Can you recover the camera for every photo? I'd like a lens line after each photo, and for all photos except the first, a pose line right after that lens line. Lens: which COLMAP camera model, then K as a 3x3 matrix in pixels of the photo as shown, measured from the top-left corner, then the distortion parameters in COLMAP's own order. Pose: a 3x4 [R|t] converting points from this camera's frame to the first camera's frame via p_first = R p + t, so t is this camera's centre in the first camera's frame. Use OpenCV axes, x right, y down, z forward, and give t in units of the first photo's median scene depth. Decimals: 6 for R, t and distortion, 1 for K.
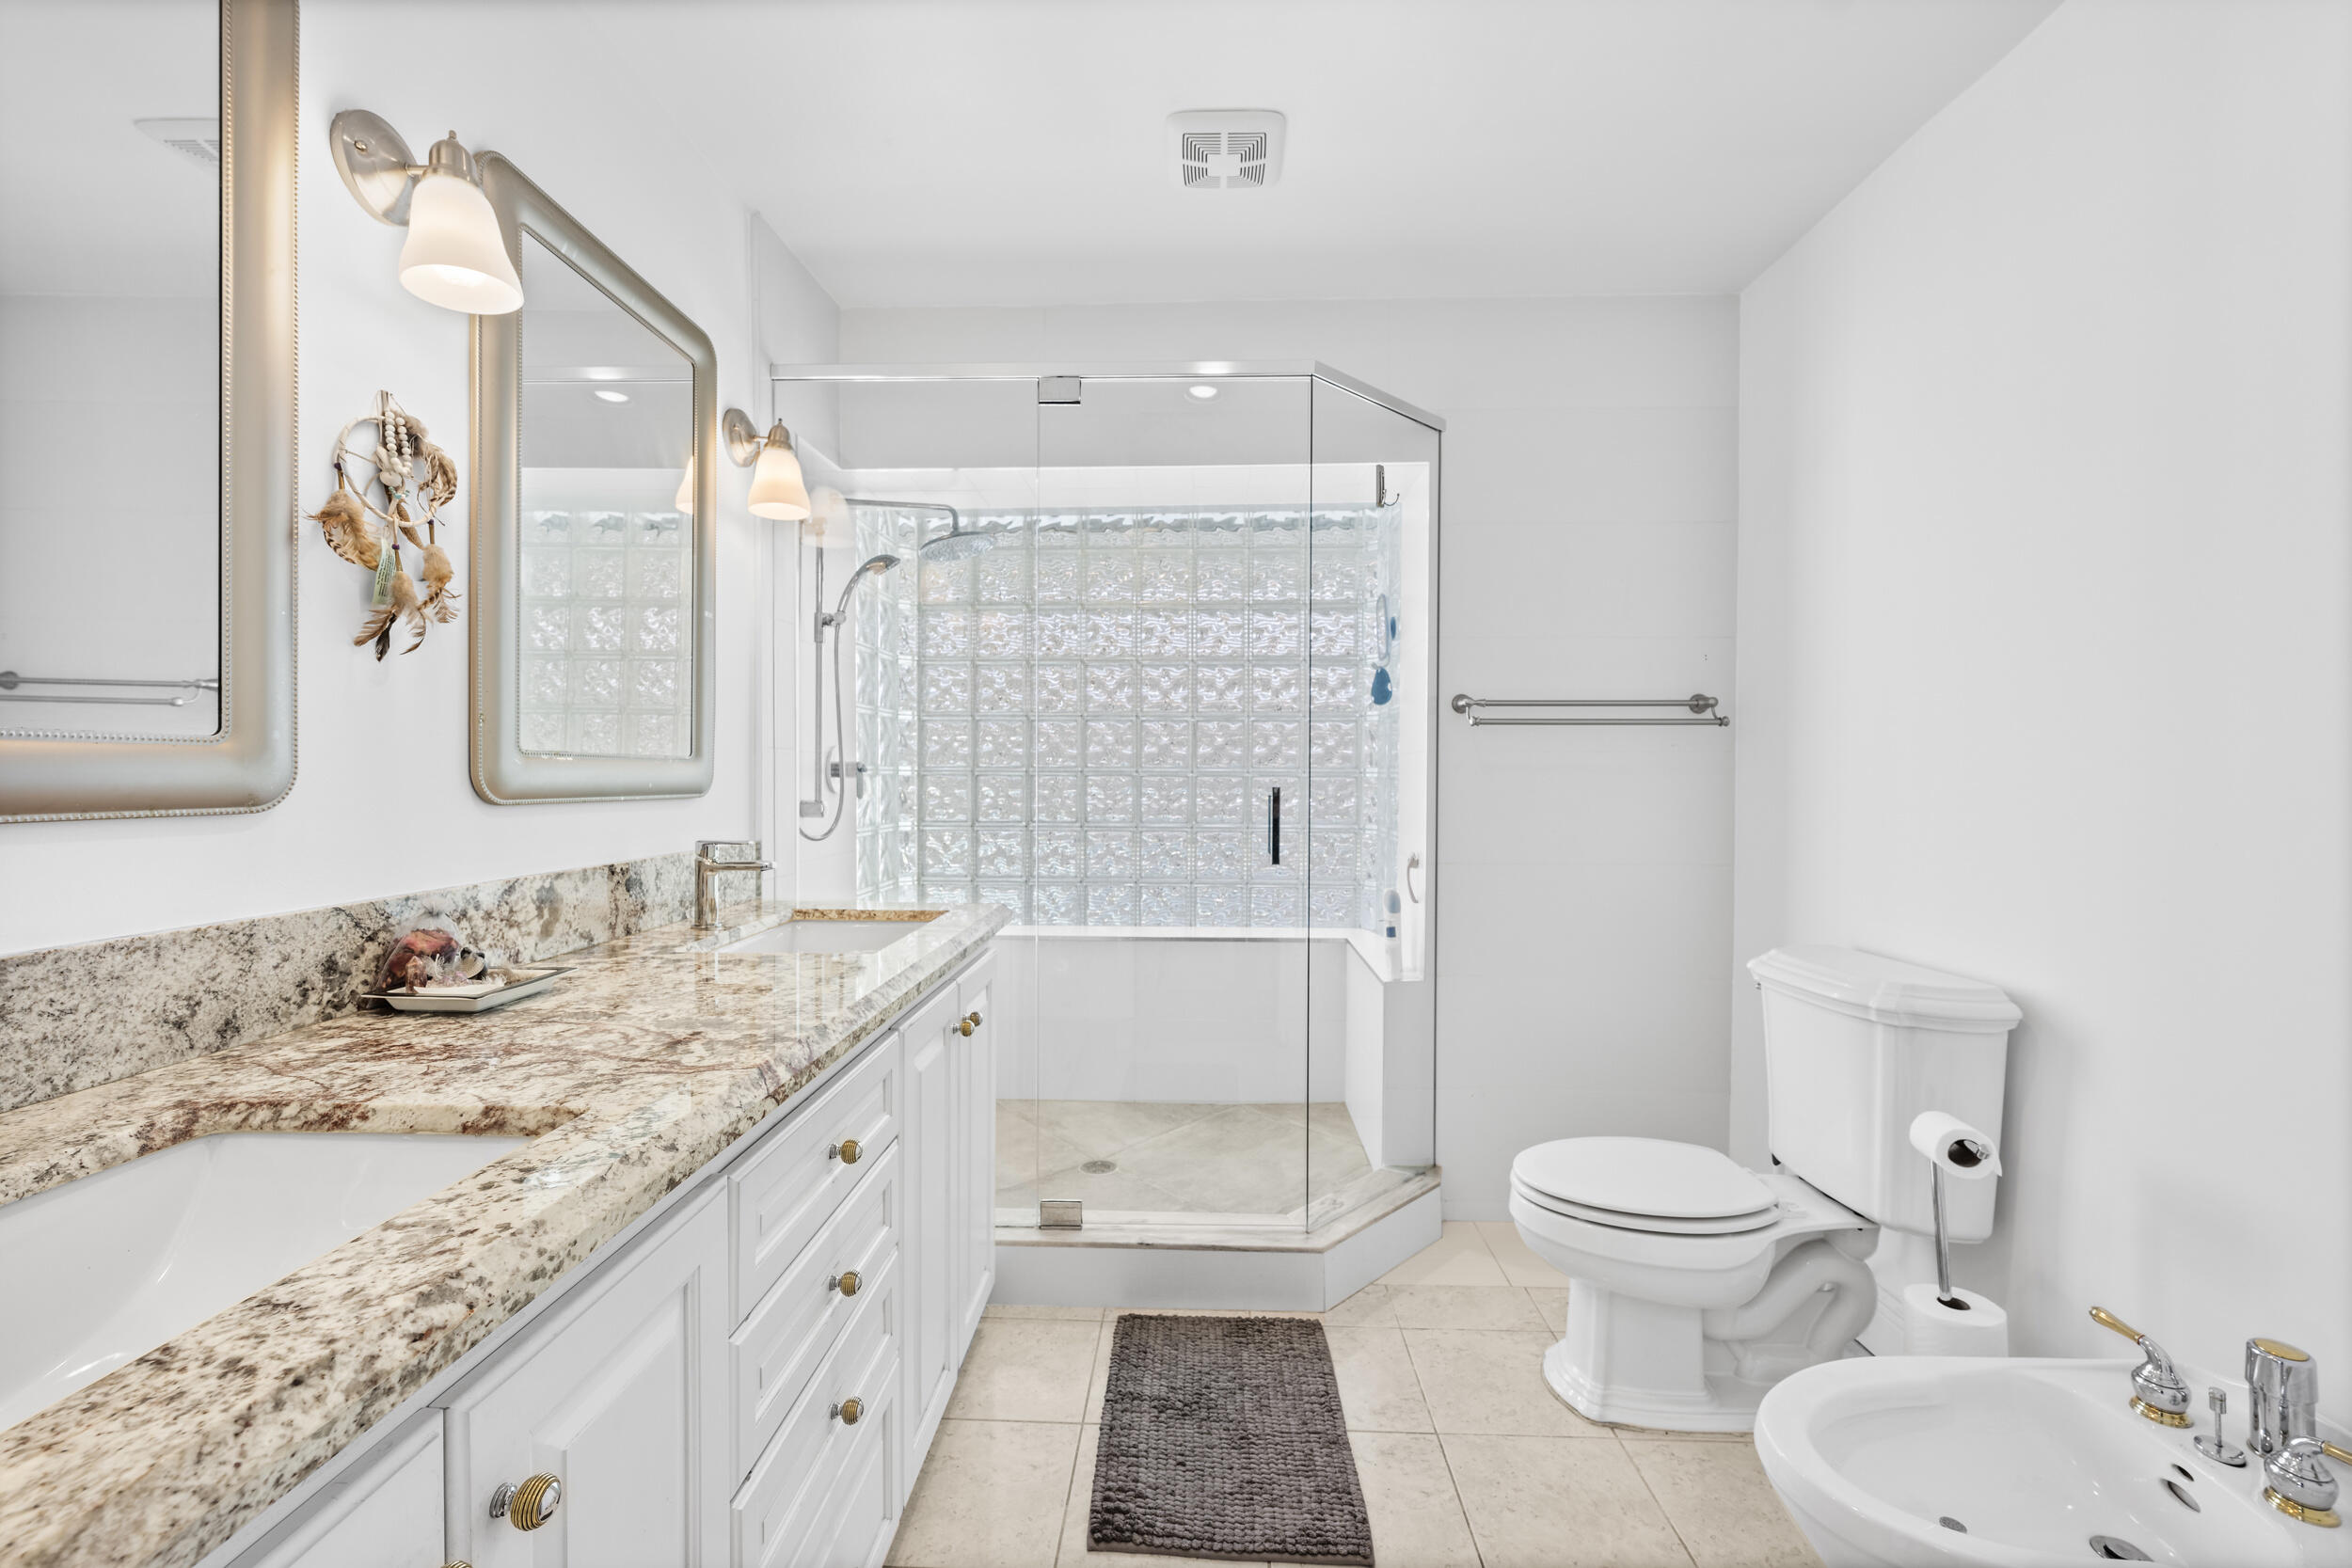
lens RADIAL K [[953.4, 0, 1165.7], [0, 953.4, 747.3], [0, 0, 1]] dist [-0.001325, -0.000055]
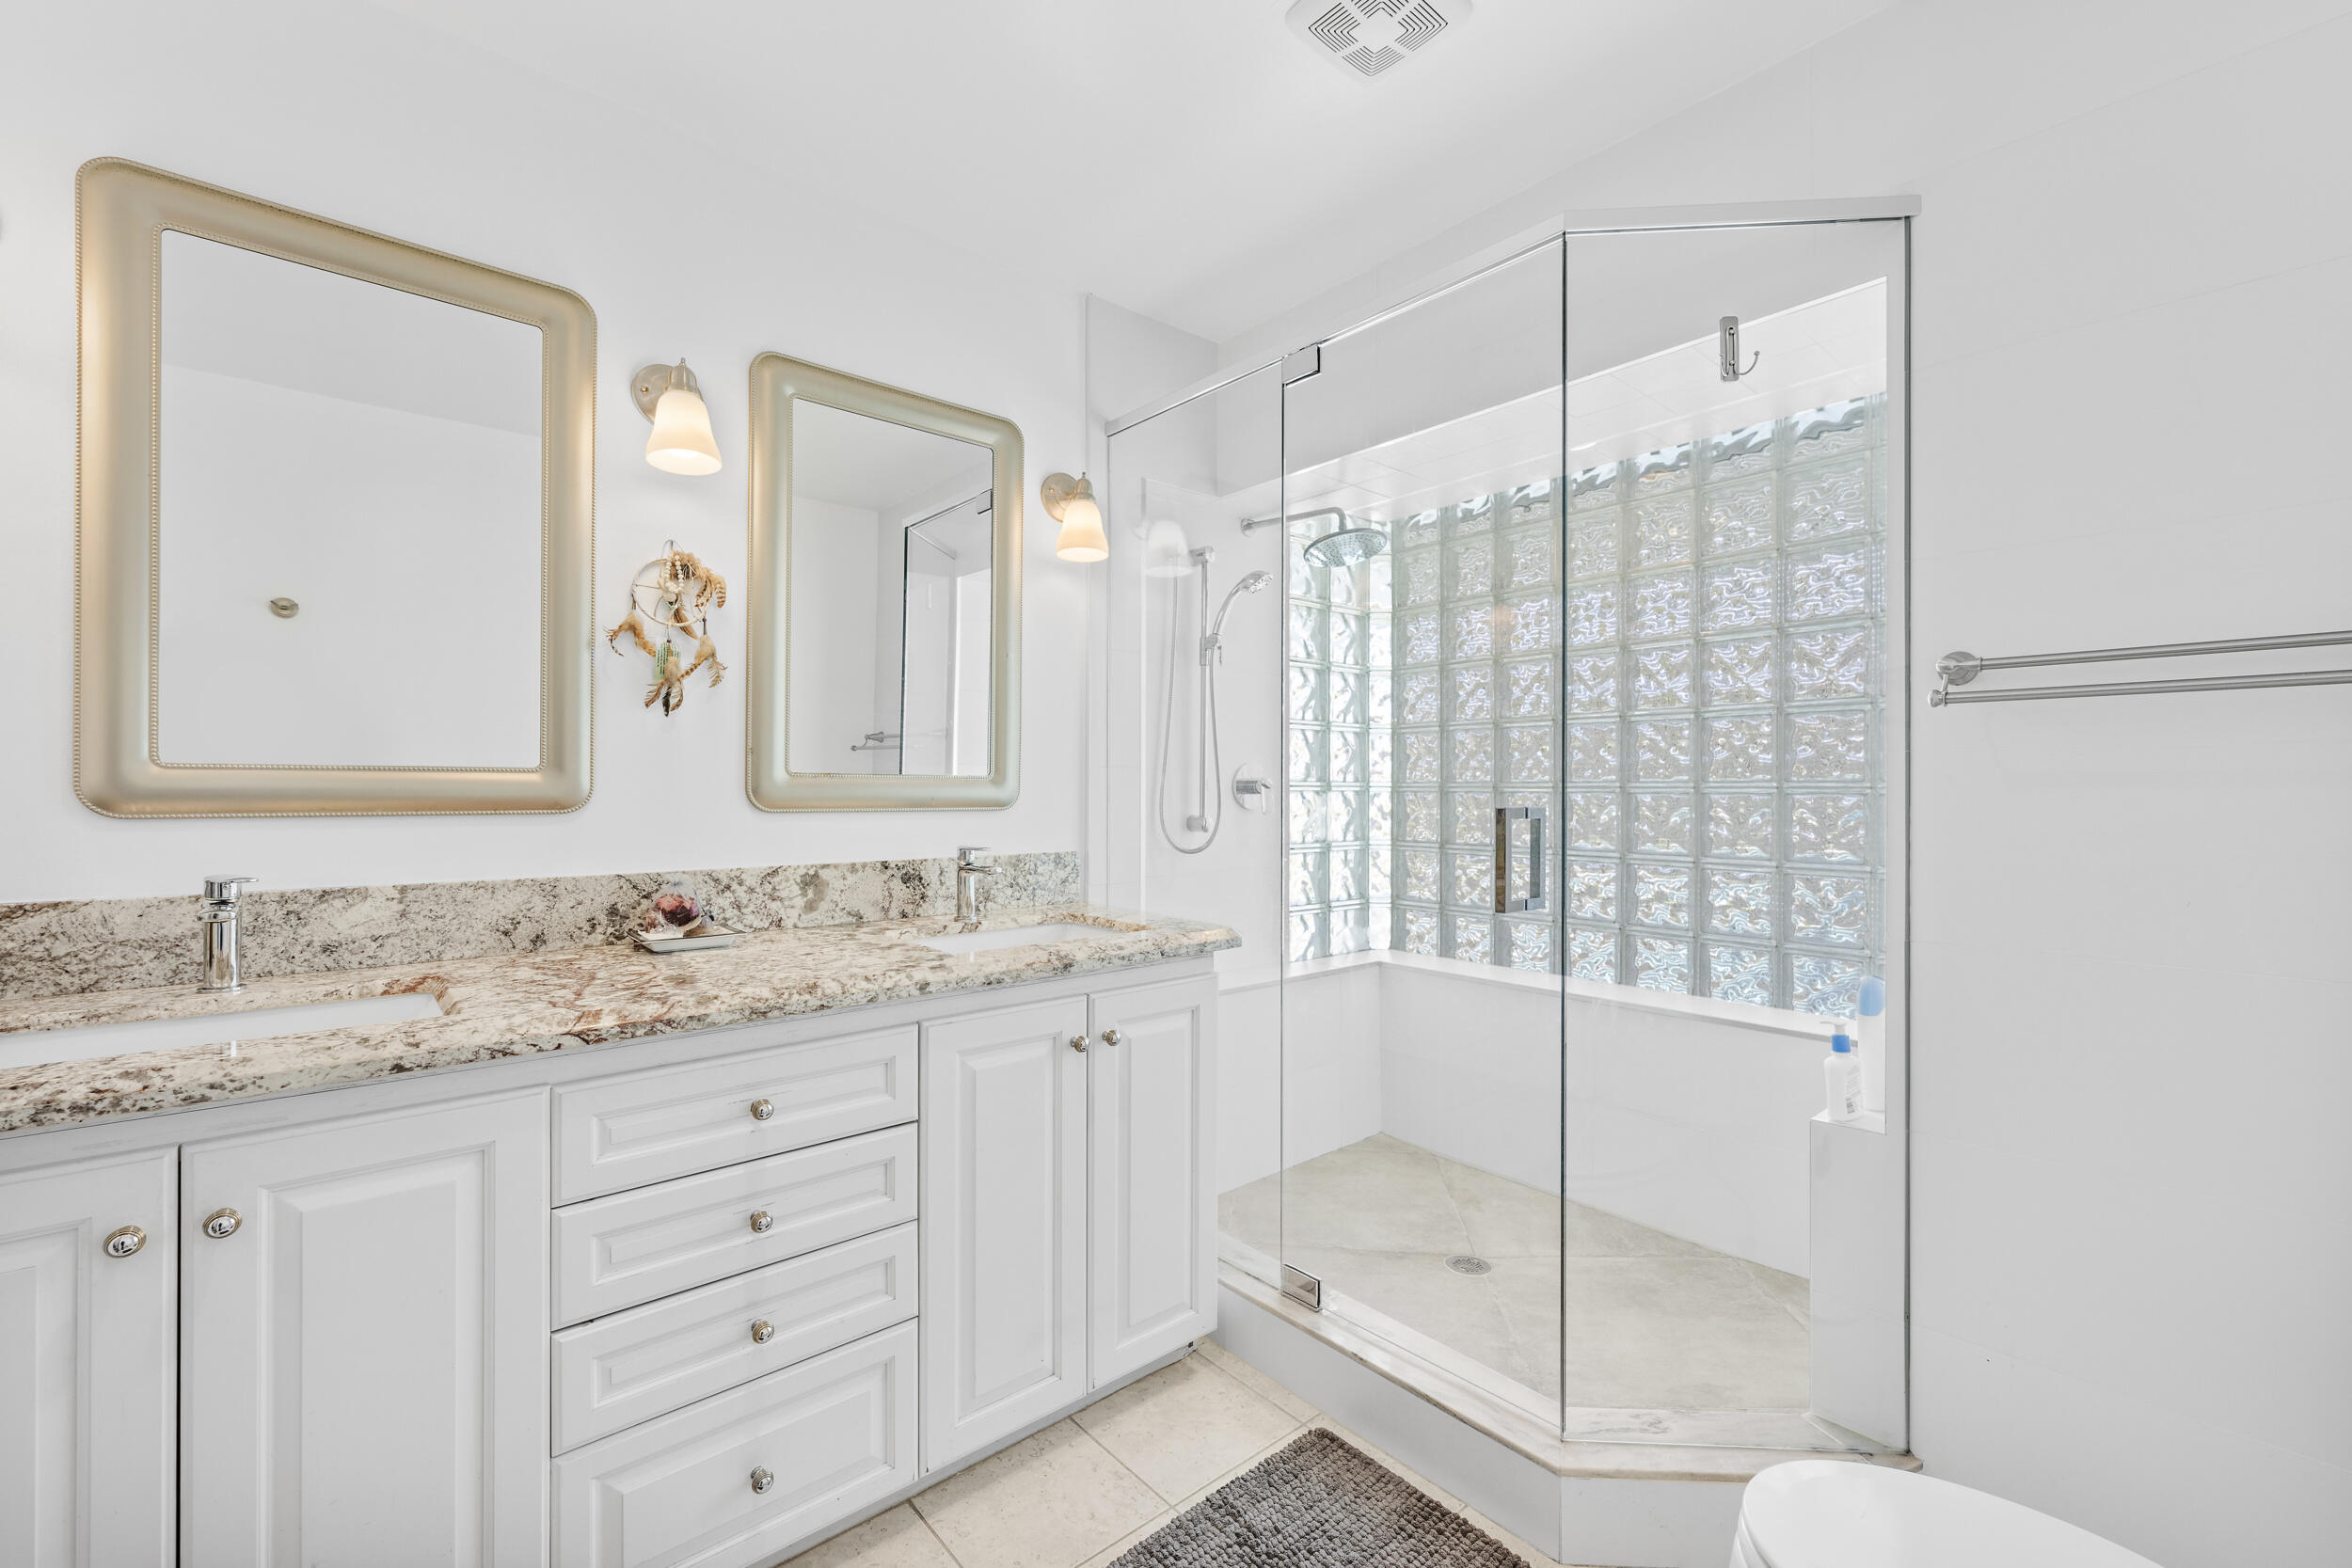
lens RADIAL K [[977.9, 0, 1175.2], [0, 977.9, 748.3], [0, 0, 1]] dist [-0.001896, 0.000099]
pose [[0.682572, -0.031765, -0.730128, 0.830701], [0.020351, 0.999494, -0.024458, 0.014799], [0.730535, 0.001836, 0.682872, 0.494736]]
